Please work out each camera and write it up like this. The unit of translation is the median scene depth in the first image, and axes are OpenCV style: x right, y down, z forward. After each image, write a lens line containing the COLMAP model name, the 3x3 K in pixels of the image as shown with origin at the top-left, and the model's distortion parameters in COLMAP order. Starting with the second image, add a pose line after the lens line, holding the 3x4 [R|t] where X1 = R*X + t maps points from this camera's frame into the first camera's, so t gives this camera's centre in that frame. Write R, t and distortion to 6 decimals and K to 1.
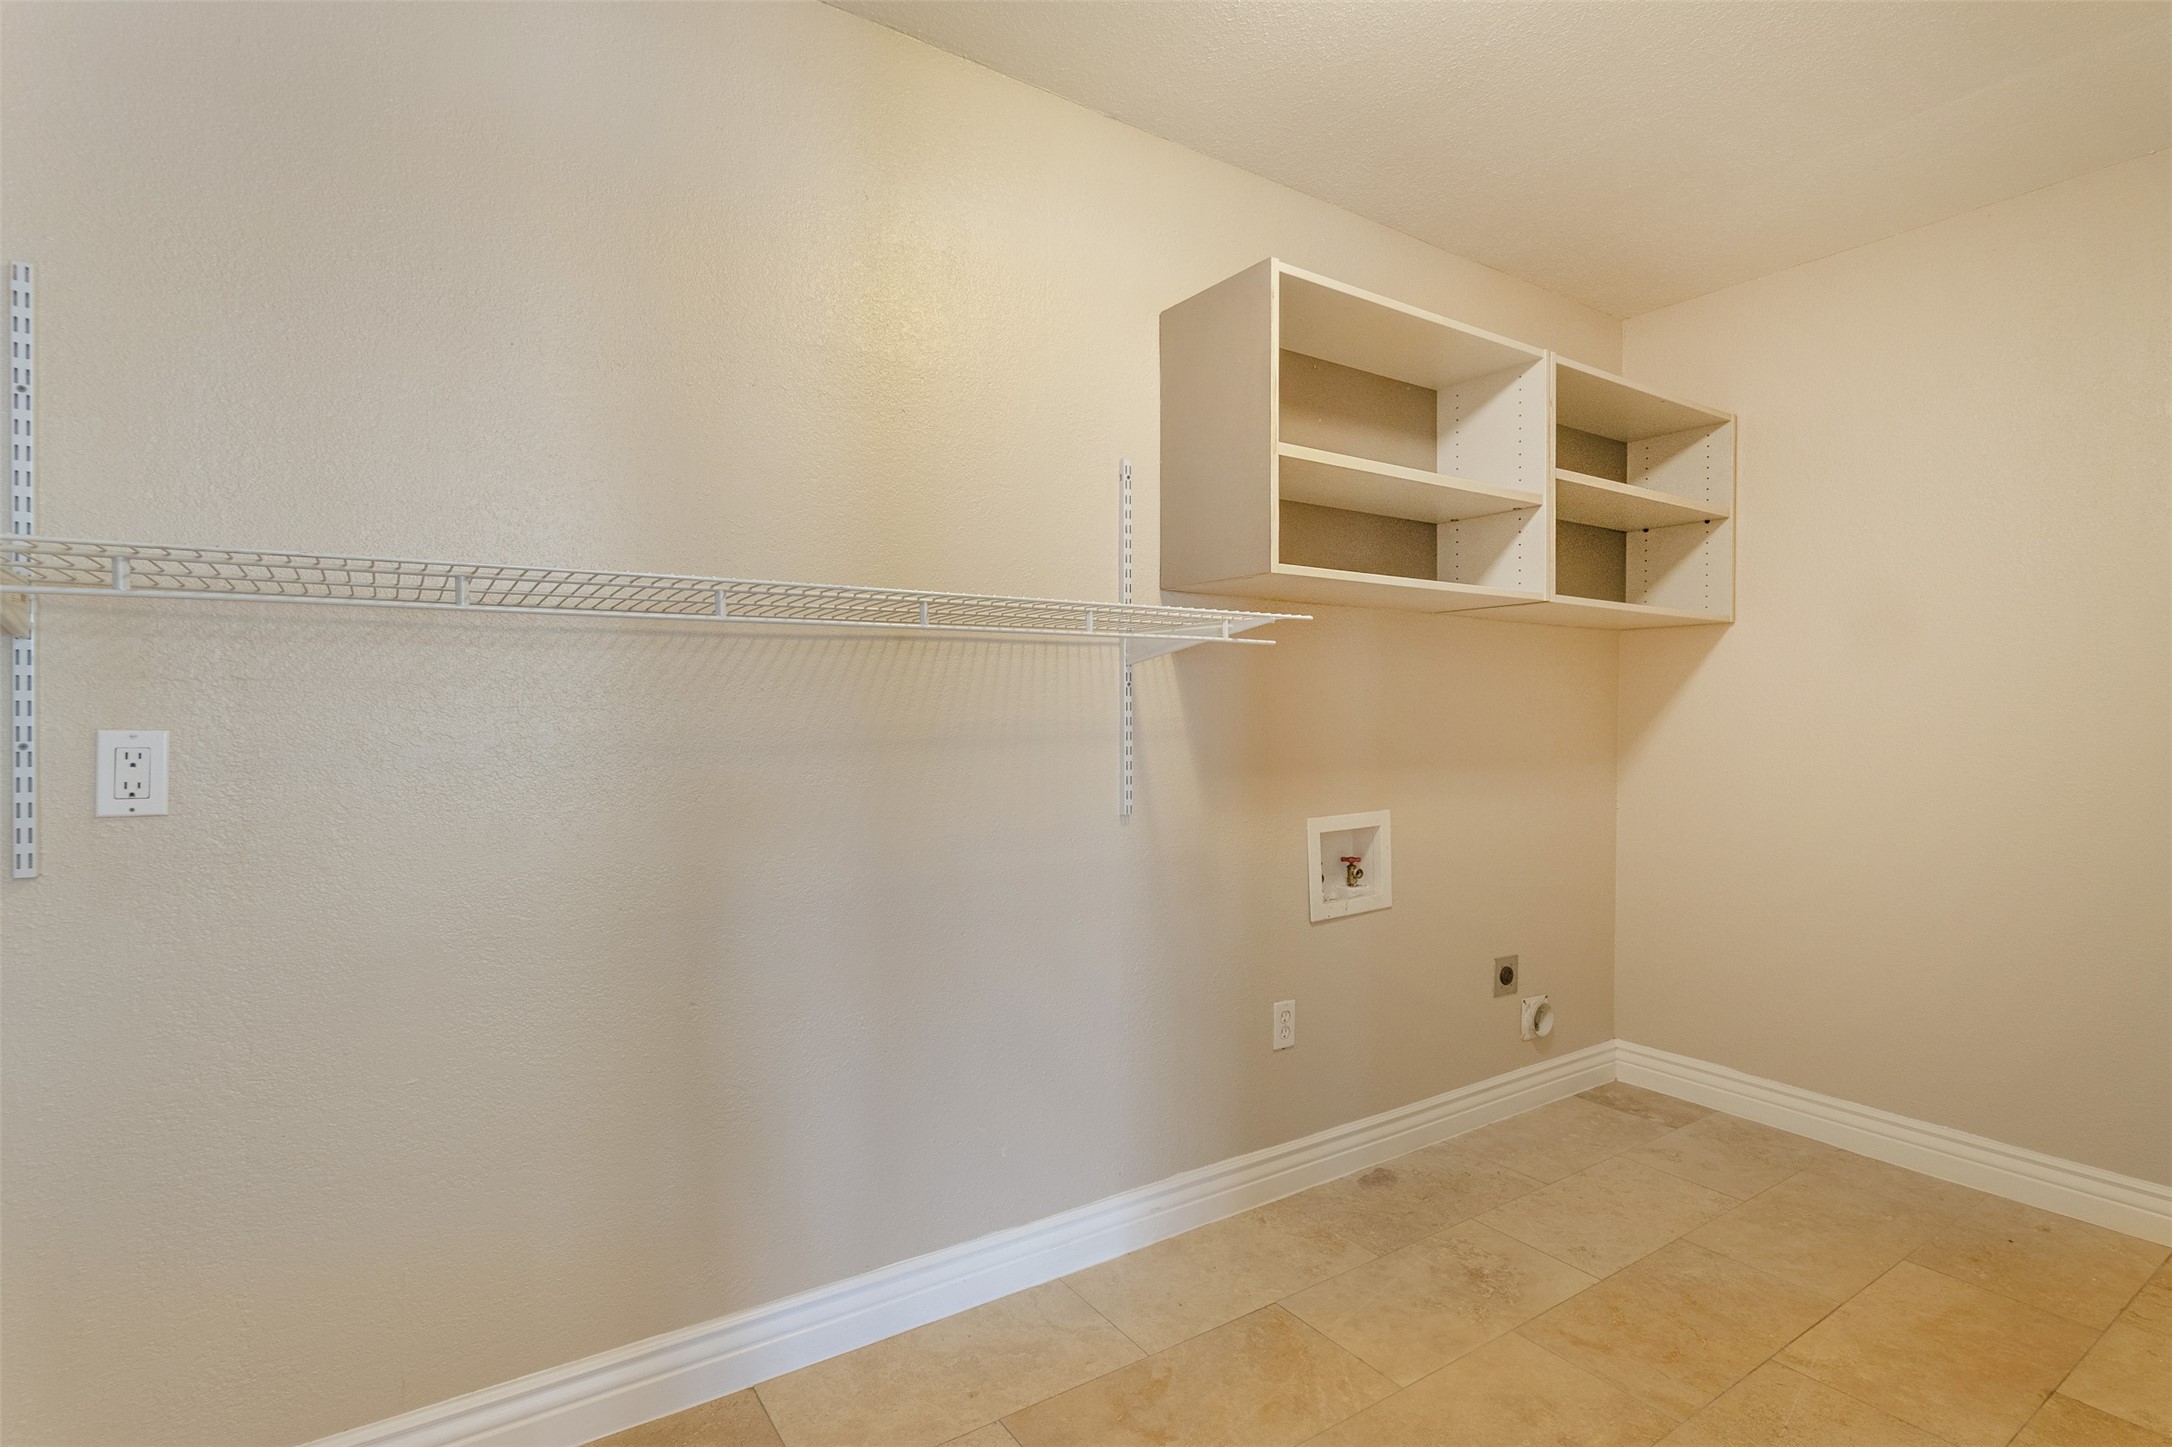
lens RADIAL K [[1026.2, 0, 1070.4], [0, 1026.2, 723.5], [0, 0, 1]] dist [0.002919, 0.000415]
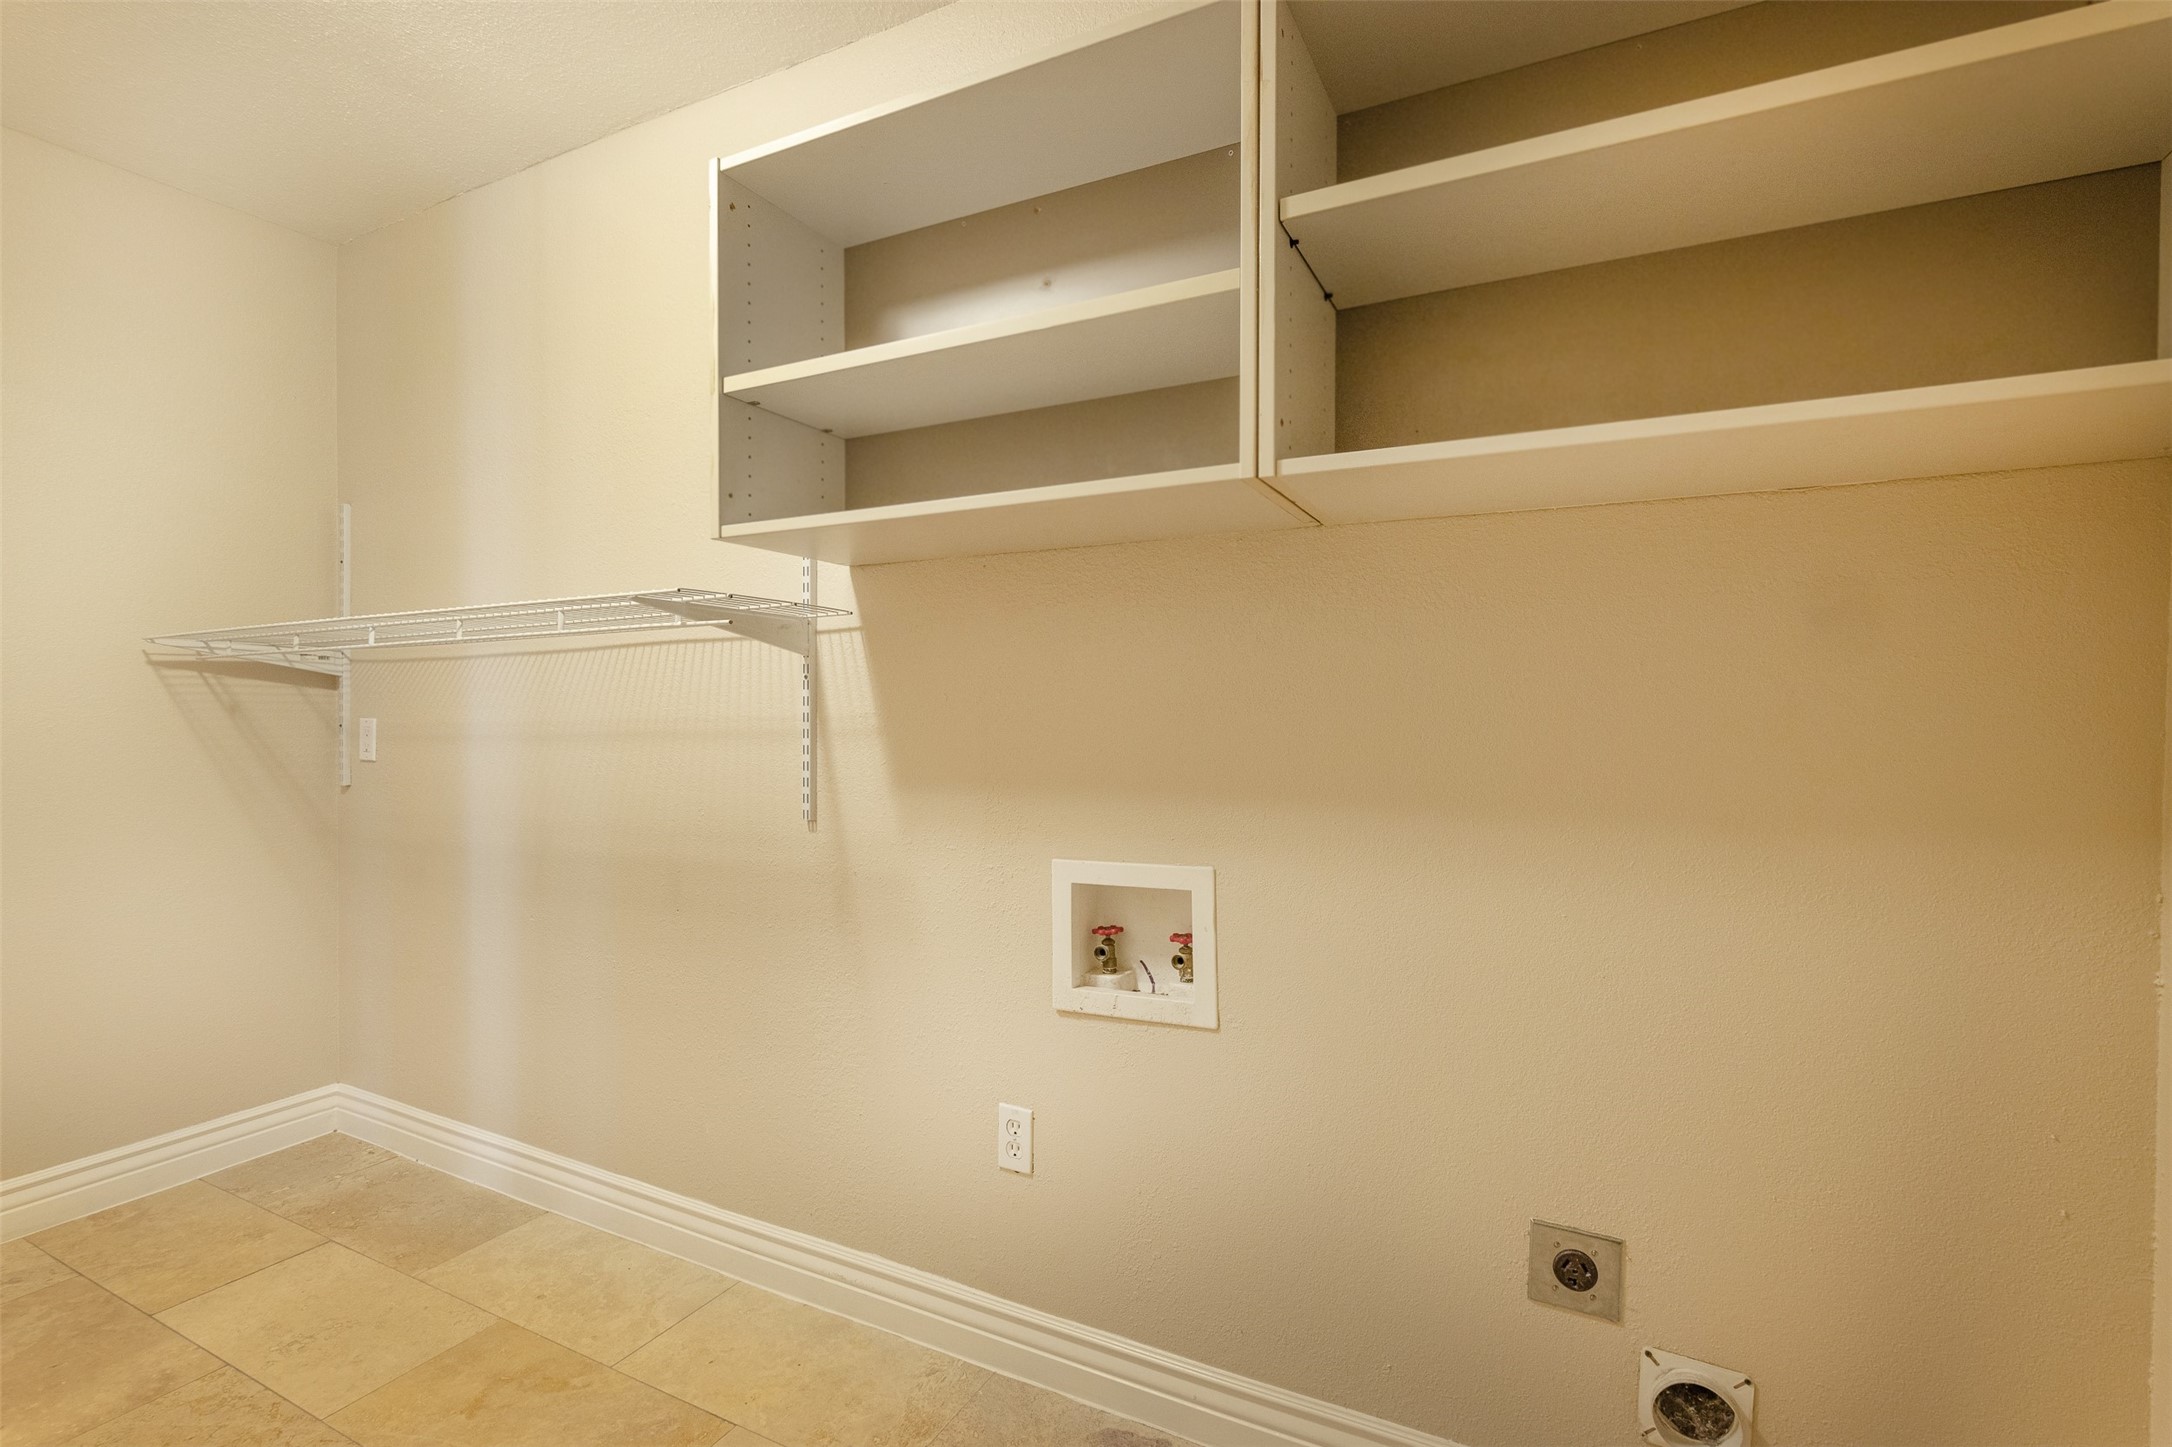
lens RADIAL K [[1024.8, 0, 1136.2], [0, 1024.8, 725.2], [0, 0, 1]] dist [-0.005341, -0.000732]
pose [[0.493932, 0.008682, -0.869457, 0.908207], [-0.008282, 0.999952, 0.005279, -0.001970], [0.869461, 0.004594, 0.493980, 0.746621]]
